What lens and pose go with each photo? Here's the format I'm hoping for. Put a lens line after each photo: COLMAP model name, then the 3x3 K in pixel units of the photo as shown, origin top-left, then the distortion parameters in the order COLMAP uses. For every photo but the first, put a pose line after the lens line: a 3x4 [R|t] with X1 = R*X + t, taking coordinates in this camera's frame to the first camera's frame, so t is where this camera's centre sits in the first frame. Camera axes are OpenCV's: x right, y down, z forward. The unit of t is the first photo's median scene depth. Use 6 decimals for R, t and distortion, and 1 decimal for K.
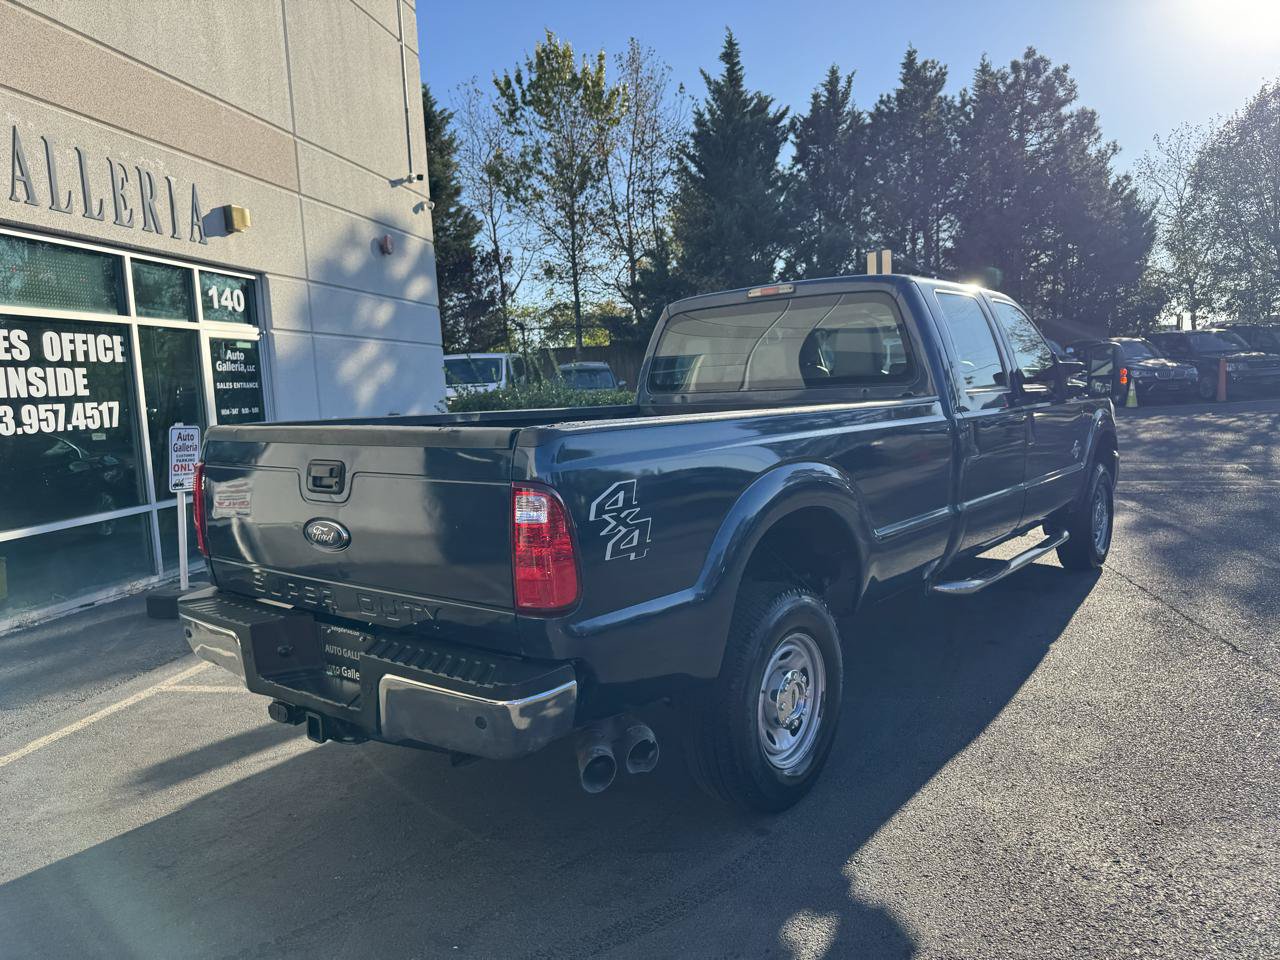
lens RADIAL K [[905.1, 0, 644.4], [0, 905.1, 486.3], [0, 0, 1]] dist [0.010398, -0.007834]
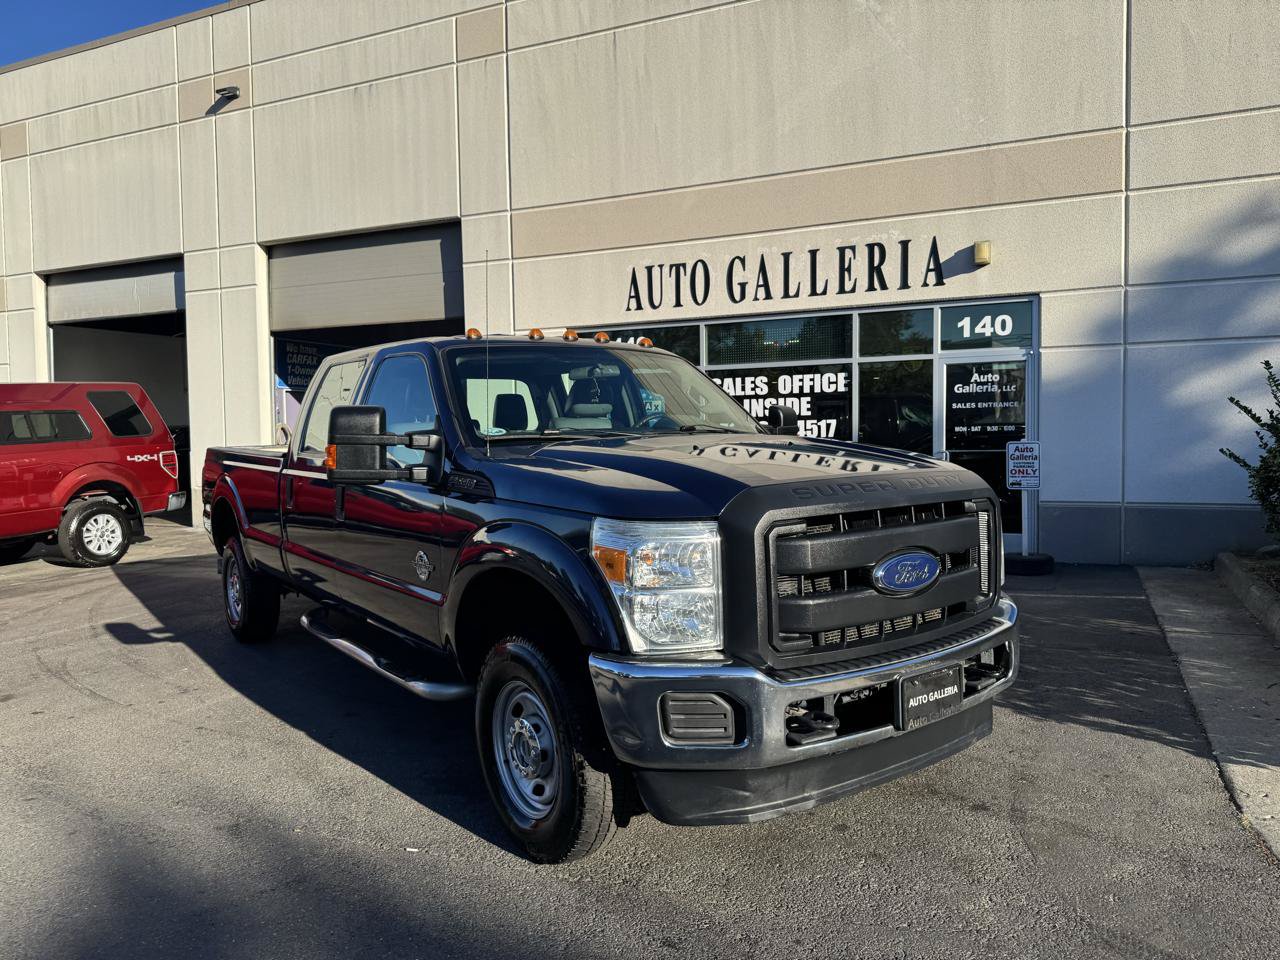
lens RADIAL K [[882.0, 0, 654.0], [0, 882.0, 476.5], [0, 0, 1]] dist [0.154067, -0.233917]
pose [[-0.230370, 0.097384, -0.968218, 0.745826], [-0.082837, 0.989406, 0.119225, -0.130653], [0.969571, 0.107670, -0.219862, 0.923194]]
